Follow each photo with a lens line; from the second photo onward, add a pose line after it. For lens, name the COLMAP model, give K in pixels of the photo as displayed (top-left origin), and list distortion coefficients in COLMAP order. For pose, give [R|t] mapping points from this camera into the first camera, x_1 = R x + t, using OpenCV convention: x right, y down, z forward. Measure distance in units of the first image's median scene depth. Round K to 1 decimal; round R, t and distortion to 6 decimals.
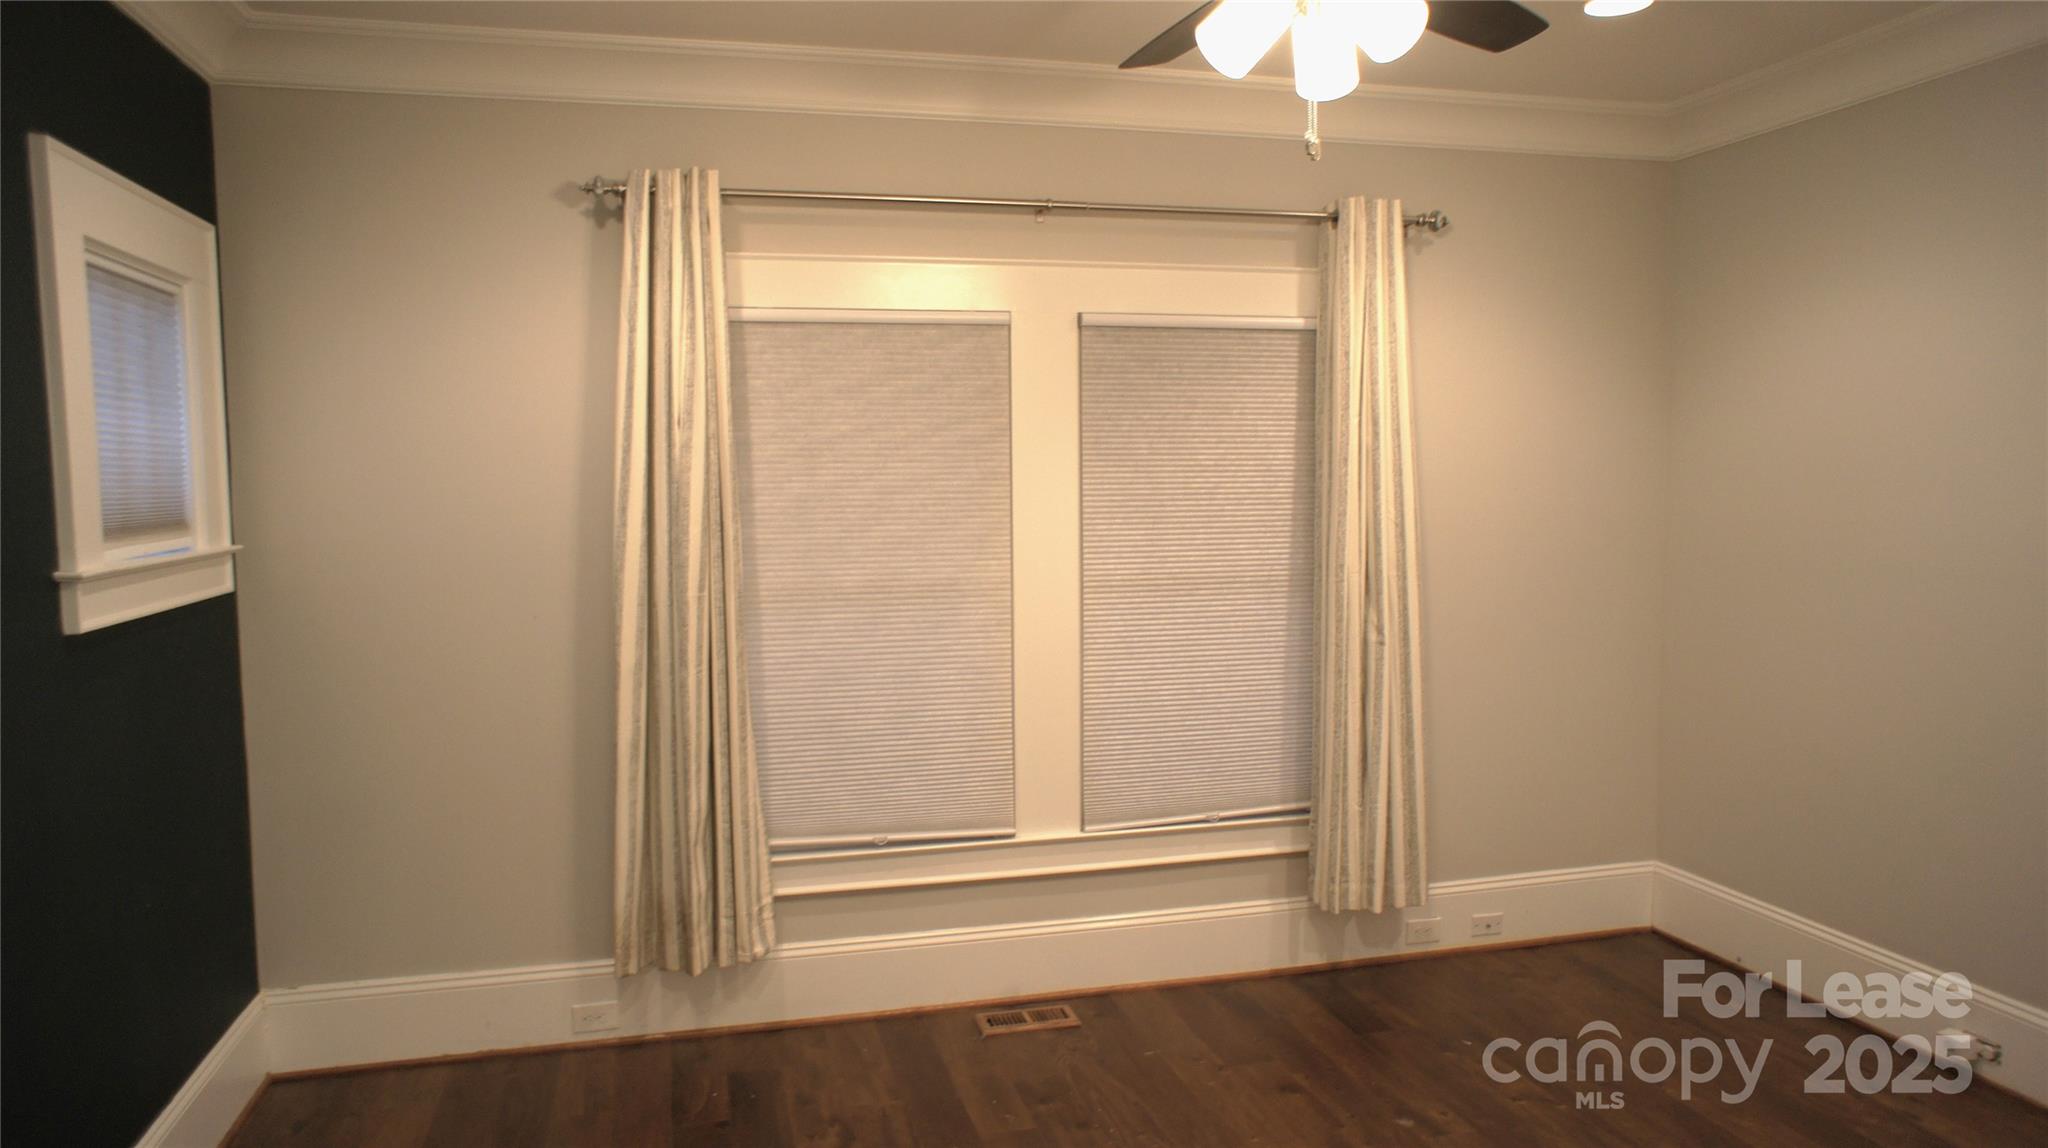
lens RADIAL K [[1386.9, 0, 1023.0], [0, 1386.9, 580.5], [0, 0, 1]] dist [-0.073639, 0.098628]
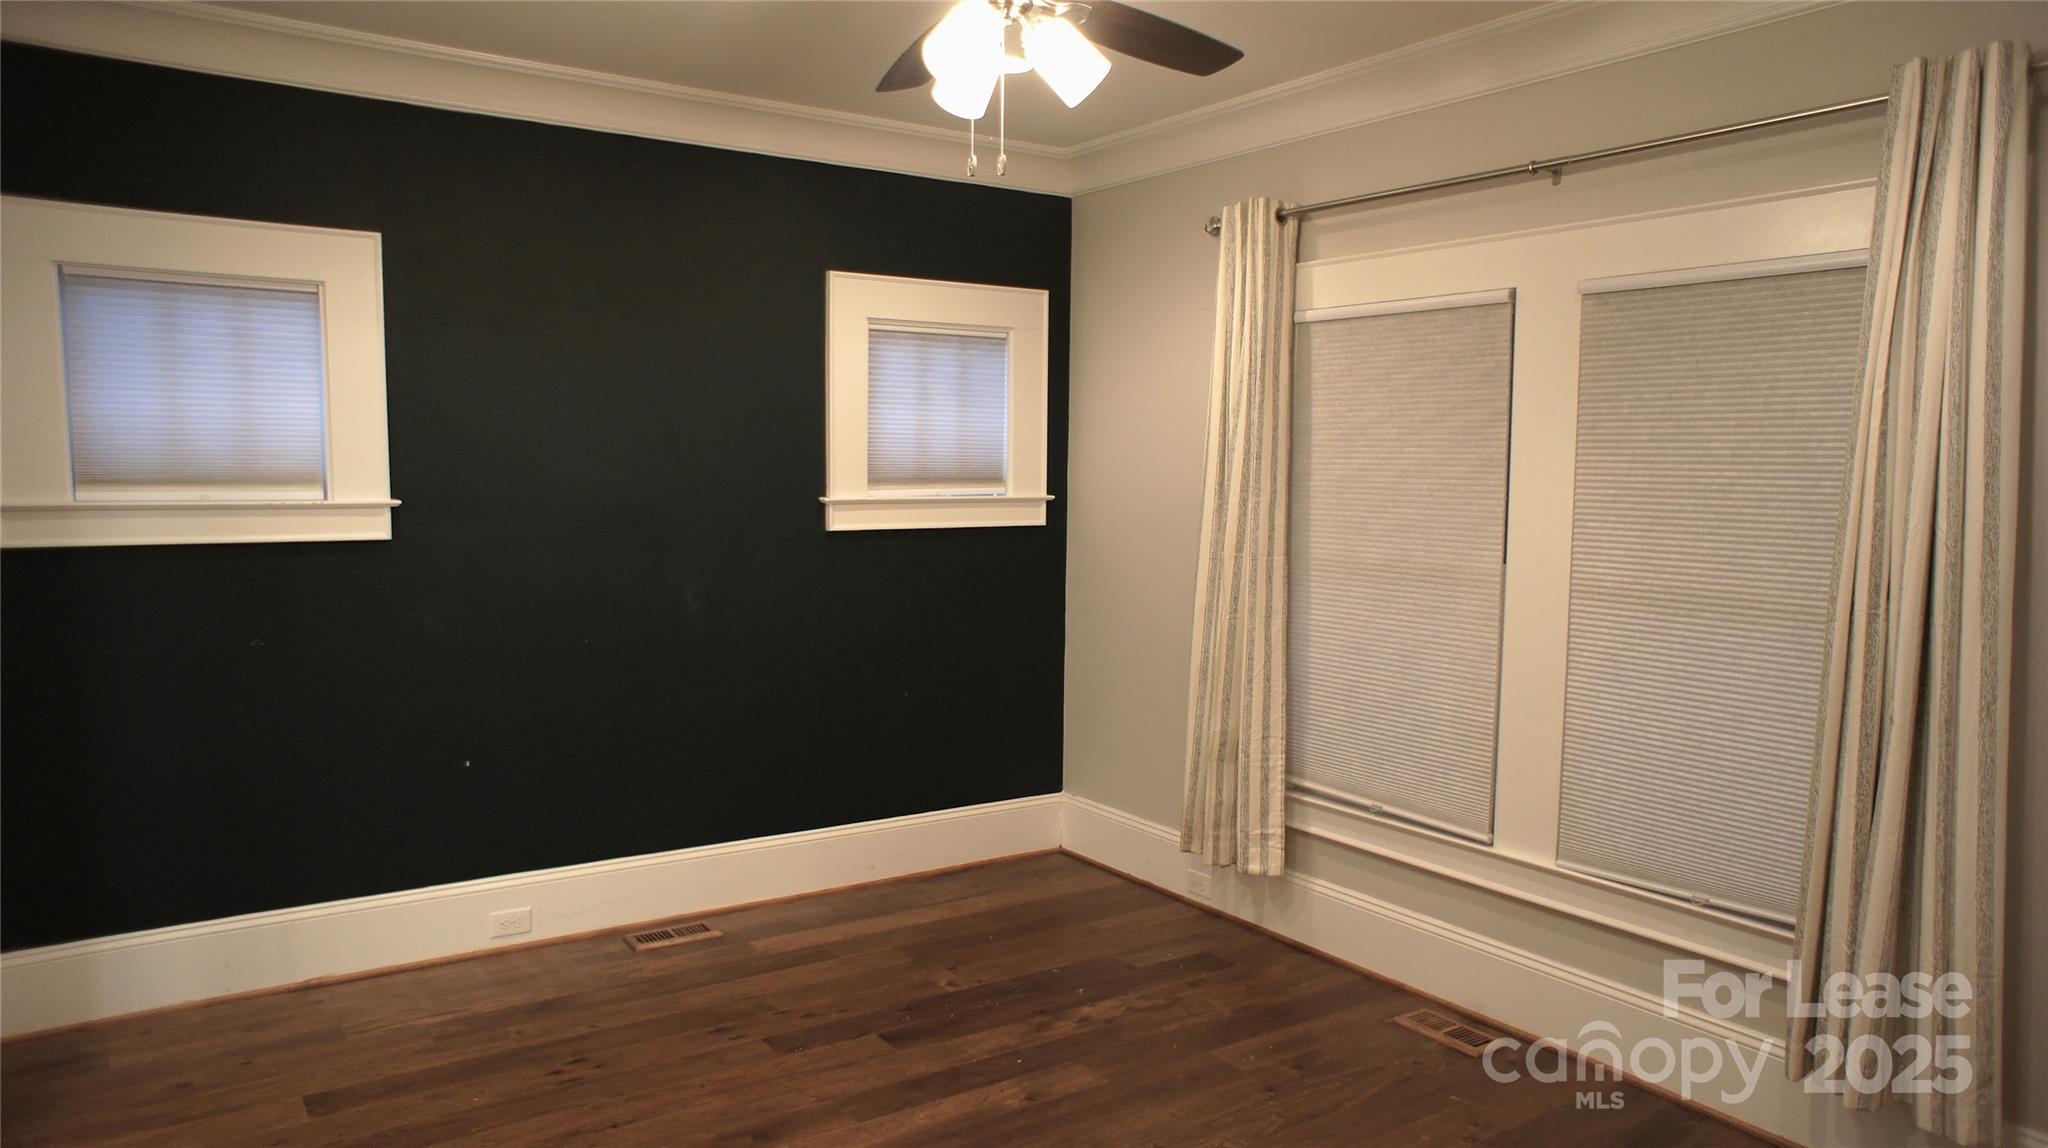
lens RADIAL K [[1386.9, 0, 1023.0], [0, 1386.9, 580.5], [0, 0, 1]] dist [-0.073639, 0.098628]
pose [[0.341107, 0.096877, -0.935019, 0.779481], [-0.089437, 0.993508, 0.070310, -0.033418], [0.935760, 0.059642, 0.347557, 0.382825]]
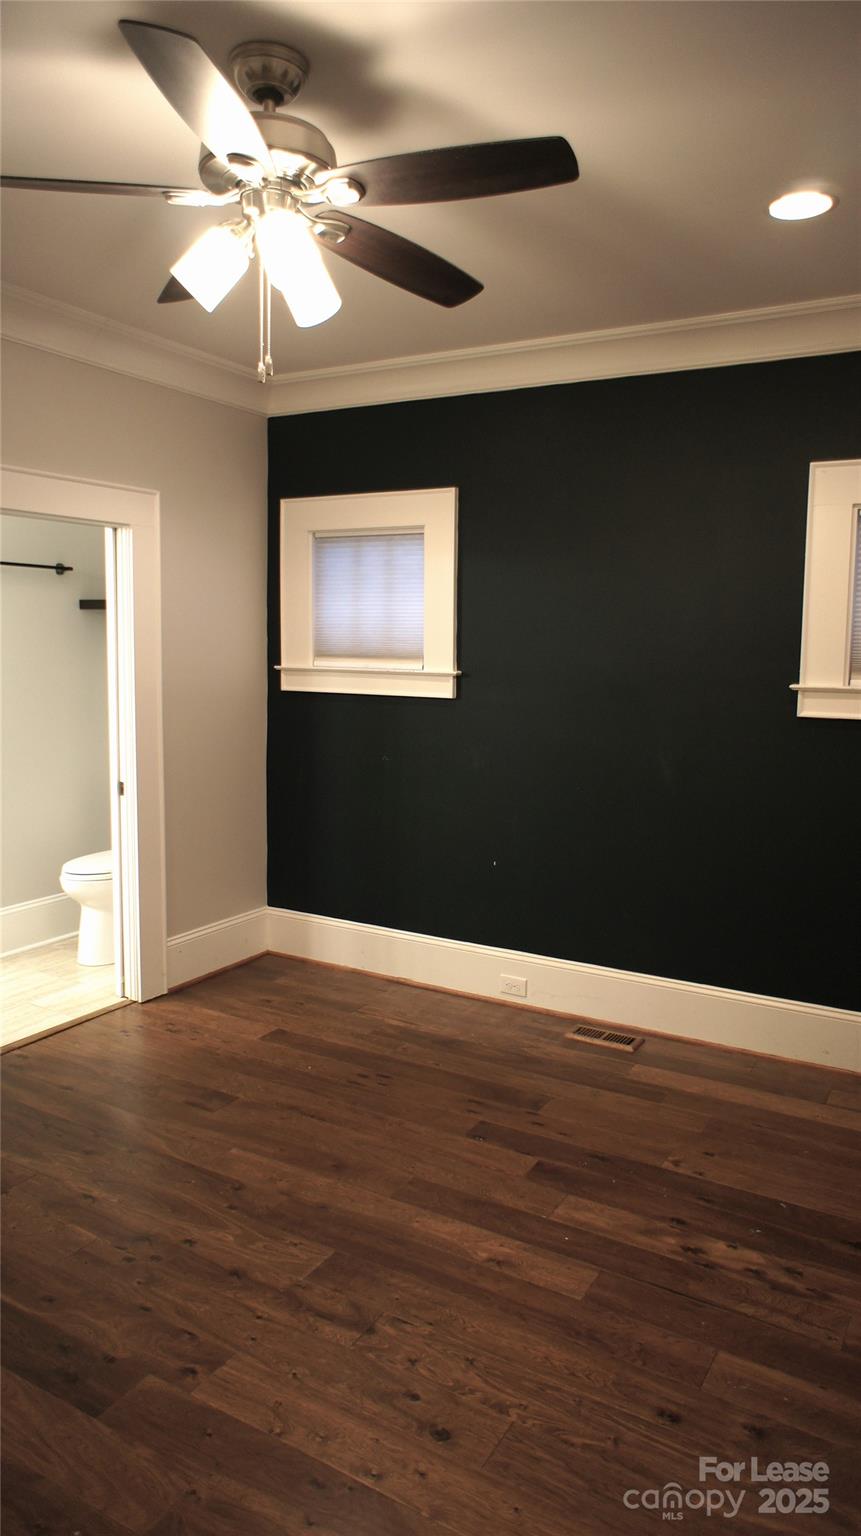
lens RADIAL K [[1040.1, 0, 425.0], [0, 1040.1, 770.3], [0, 0, 1]] dist [-0.073639, 0.098628]
pose [[-0.704318, 0.085768, -0.704684, 0.477142], [-0.065967, 0.980471, 0.185268, -0.081162], [0.706813, 0.176974, -0.684906, 1.073436]]
